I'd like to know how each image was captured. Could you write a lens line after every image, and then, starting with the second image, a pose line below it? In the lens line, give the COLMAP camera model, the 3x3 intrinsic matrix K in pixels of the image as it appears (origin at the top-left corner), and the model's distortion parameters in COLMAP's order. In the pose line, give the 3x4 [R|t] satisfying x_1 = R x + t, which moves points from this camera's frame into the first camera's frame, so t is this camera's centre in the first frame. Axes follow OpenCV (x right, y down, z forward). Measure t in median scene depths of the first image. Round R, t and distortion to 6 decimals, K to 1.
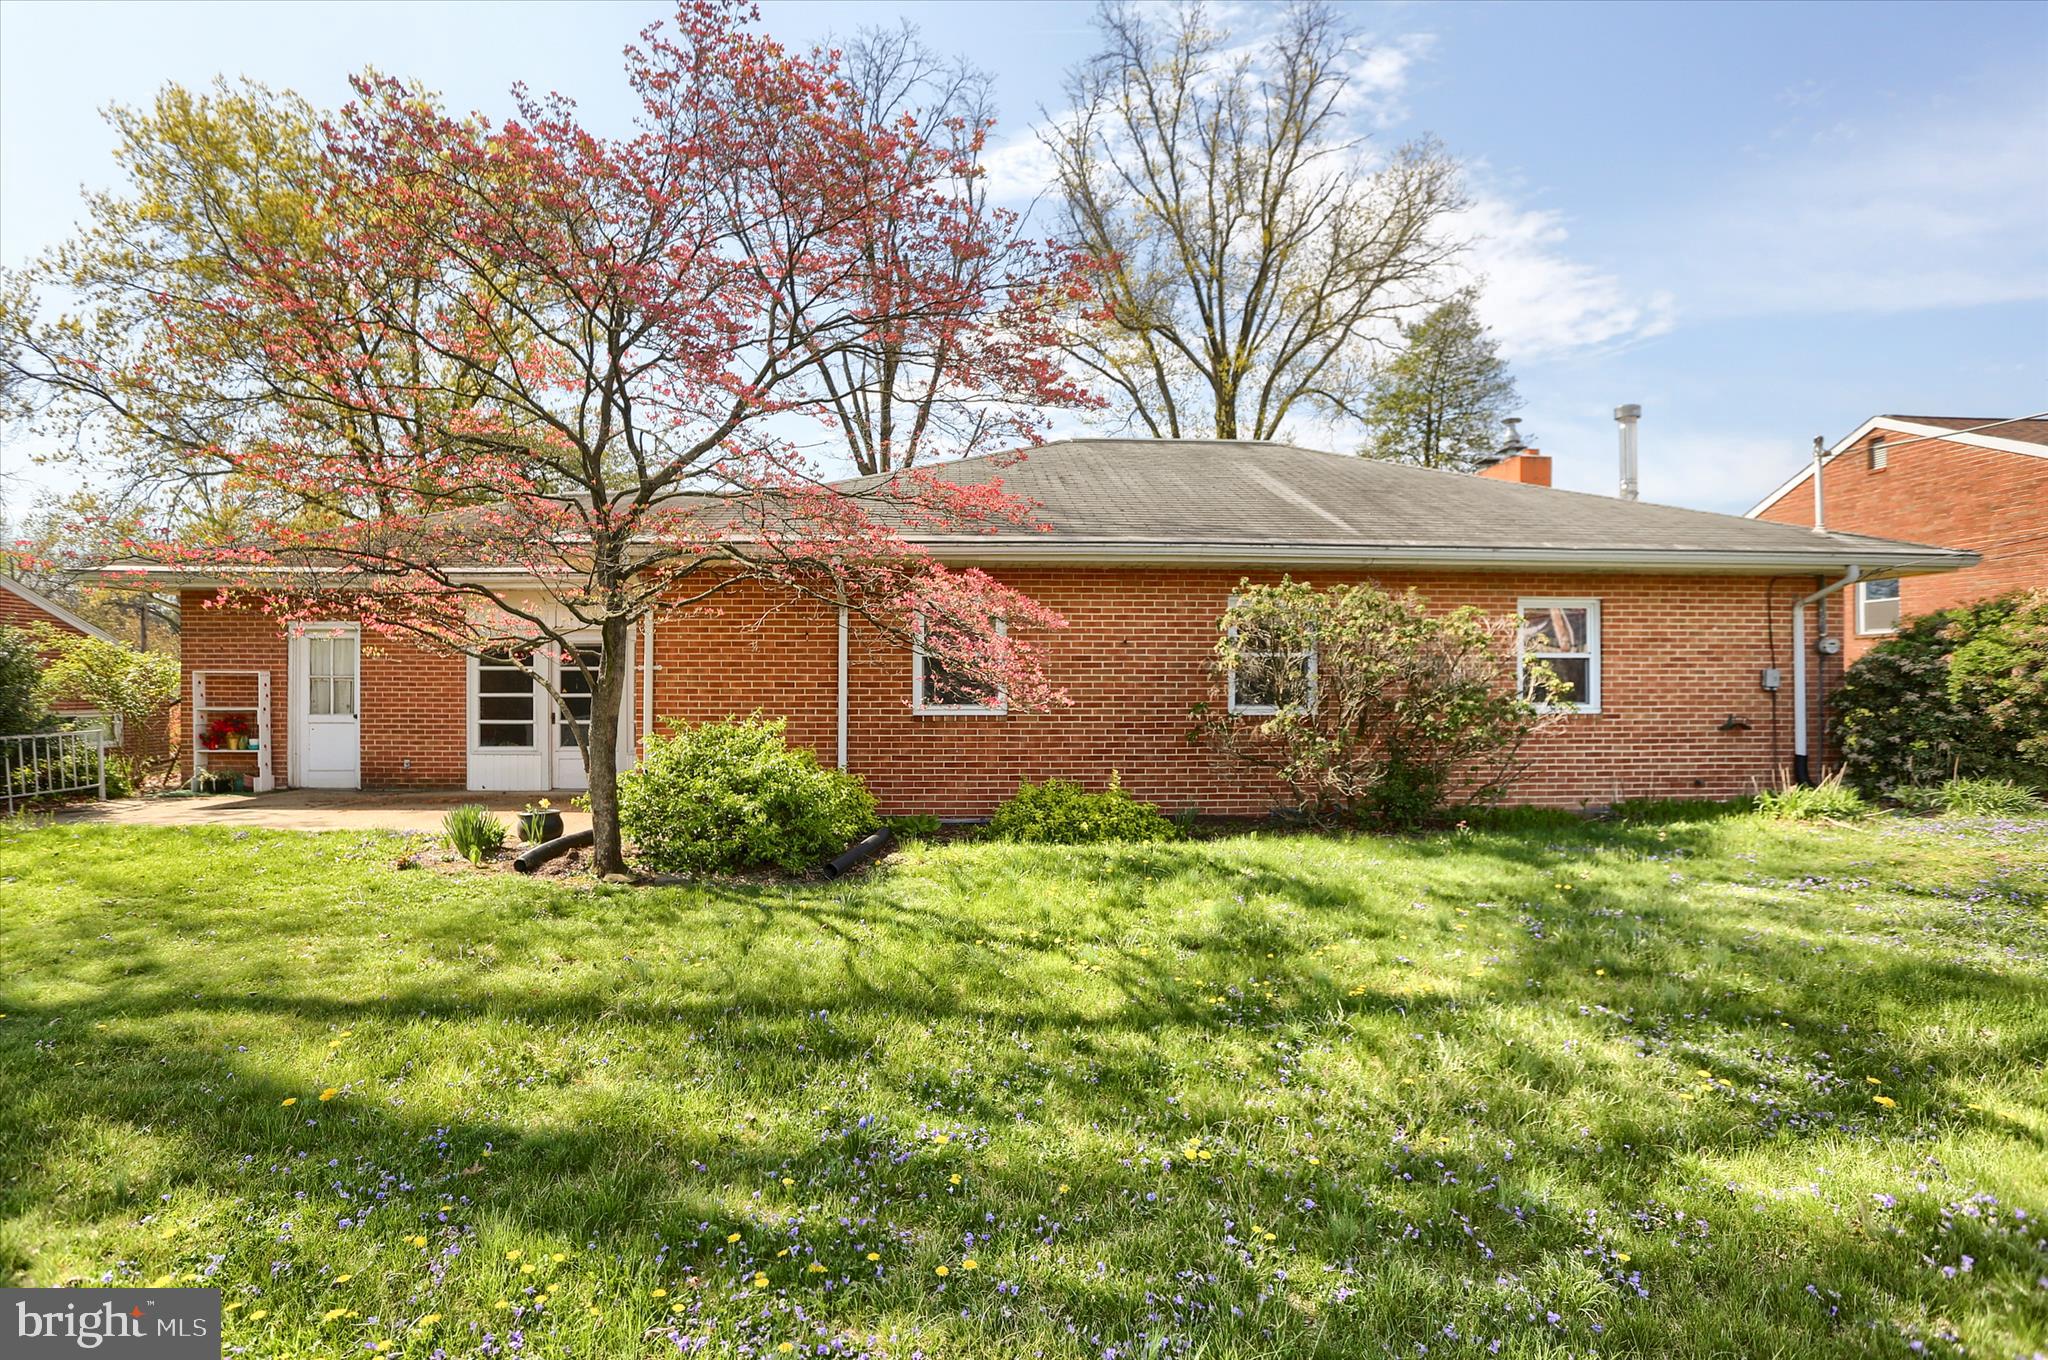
lens RADIAL K [[1006.6, 0, 1030.9], [0, 1006.6, 652.2], [0, 0, 1]] dist [-0.003429, 0.036835]
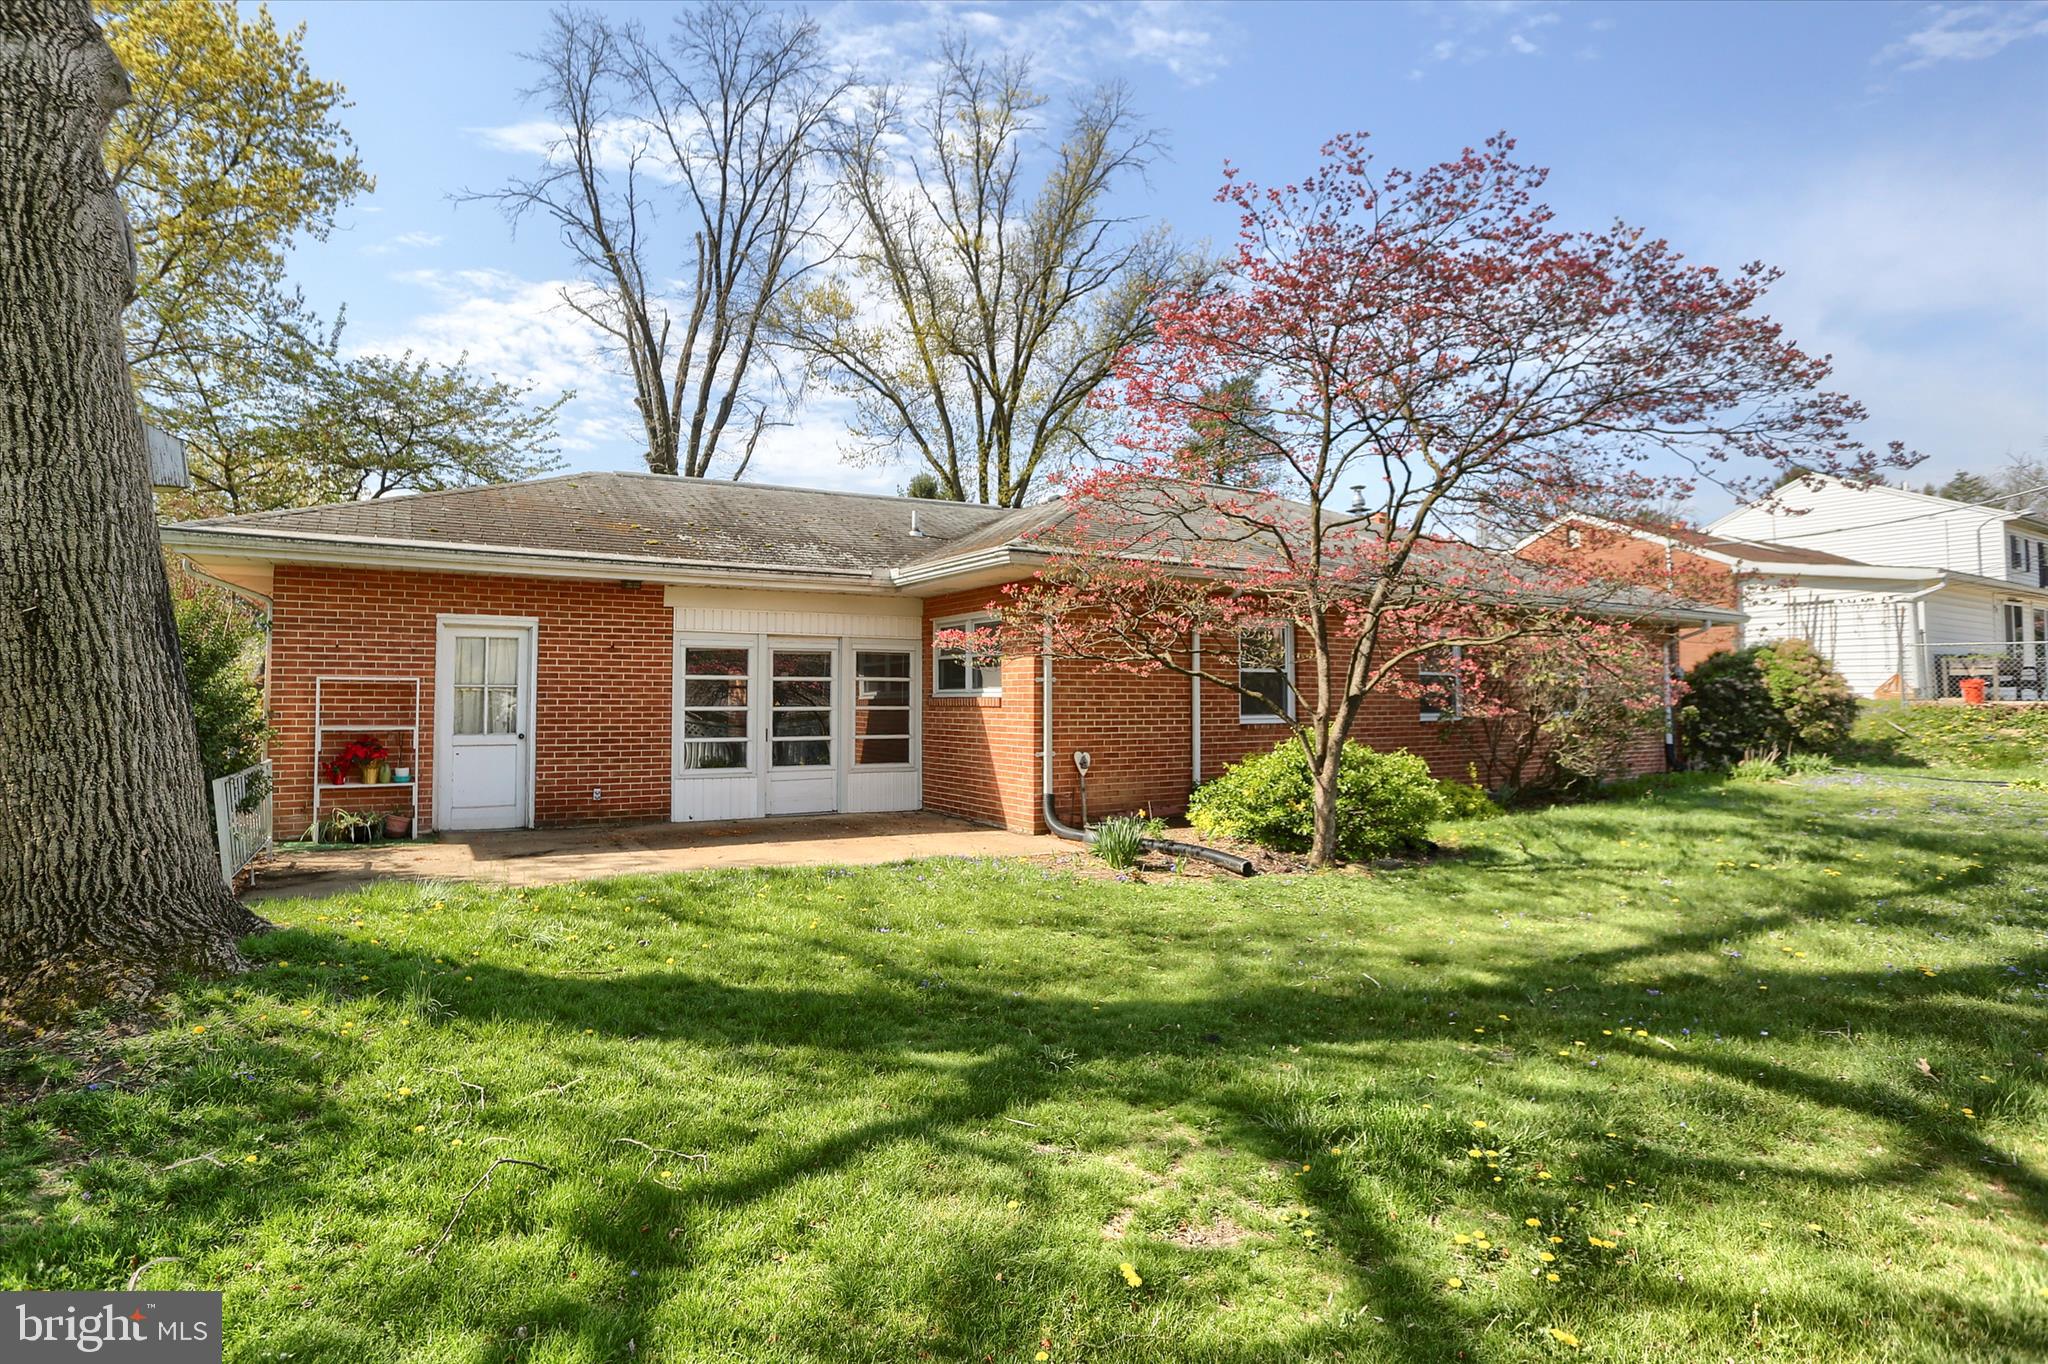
lens RADIAL K [[1006.6, 0, 1030.9], [0, 1006.6, 654.2], [0, 0, 1]] dist [-0.003429, 0.036835]
pose [[0.886818, 0.019372, 0.461712, -0.684940], [-0.013631, 0.999783, -0.015768, 0.005546], [-0.461917, 0.007690, 0.886890, 0.112464]]
